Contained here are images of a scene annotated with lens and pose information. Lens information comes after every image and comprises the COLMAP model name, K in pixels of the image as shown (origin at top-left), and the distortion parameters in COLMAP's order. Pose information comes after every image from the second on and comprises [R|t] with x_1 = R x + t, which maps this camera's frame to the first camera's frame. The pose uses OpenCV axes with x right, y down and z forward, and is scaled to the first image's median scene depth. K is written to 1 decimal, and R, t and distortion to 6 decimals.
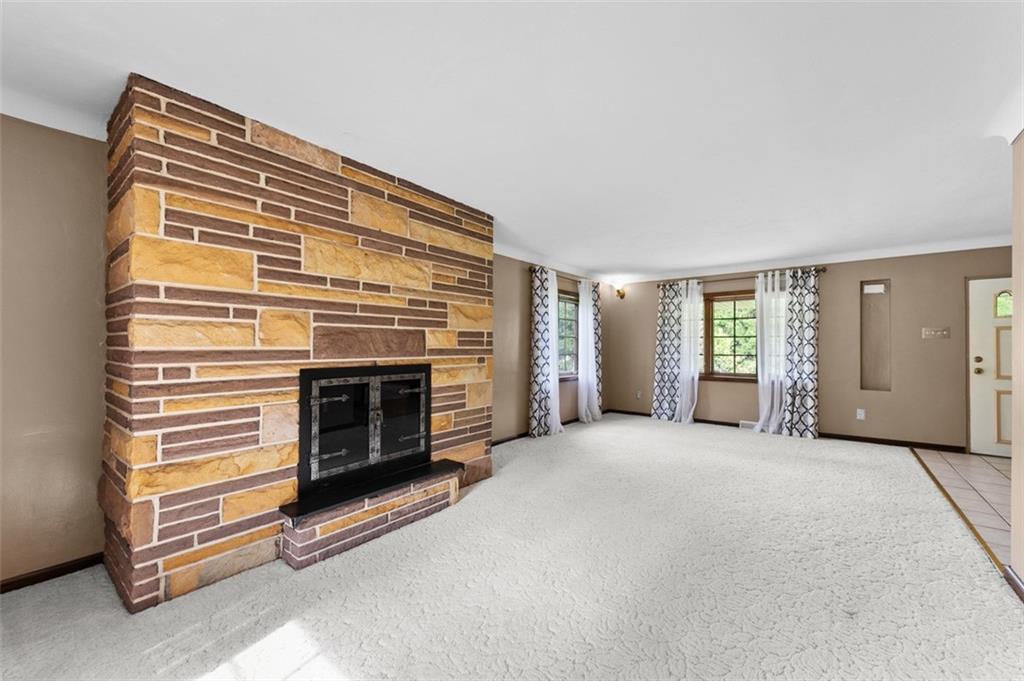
lens RADIAL K [[398.3, 0, 513.0], [0, 398.3, 344.7], [0, 0, 1]] dist [0.001316, -0.000174]
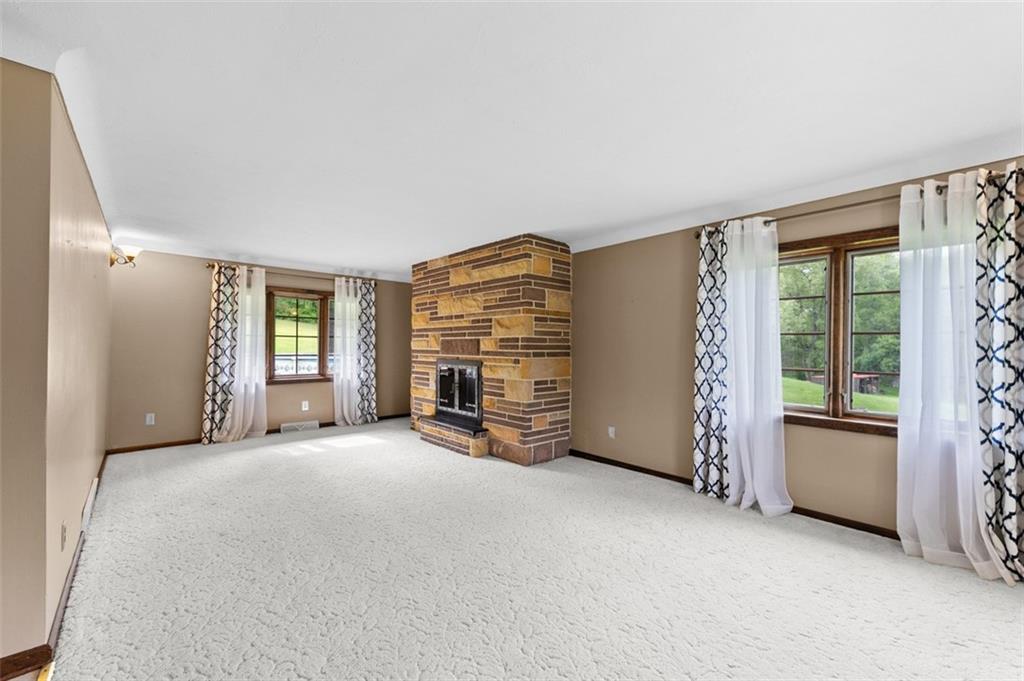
lens RADIAL K [[398.3, 0, 513.0], [0, 398.3, 344.7], [0, 0, 1]] dist [0.001316, -0.000174]
pose [[-0.152496, -0.007428, -0.988276, 1.286221], [-0.004368, 0.999967, -0.006842, -0.003386], [0.988294, 0.003273, -0.152524, 1.378452]]
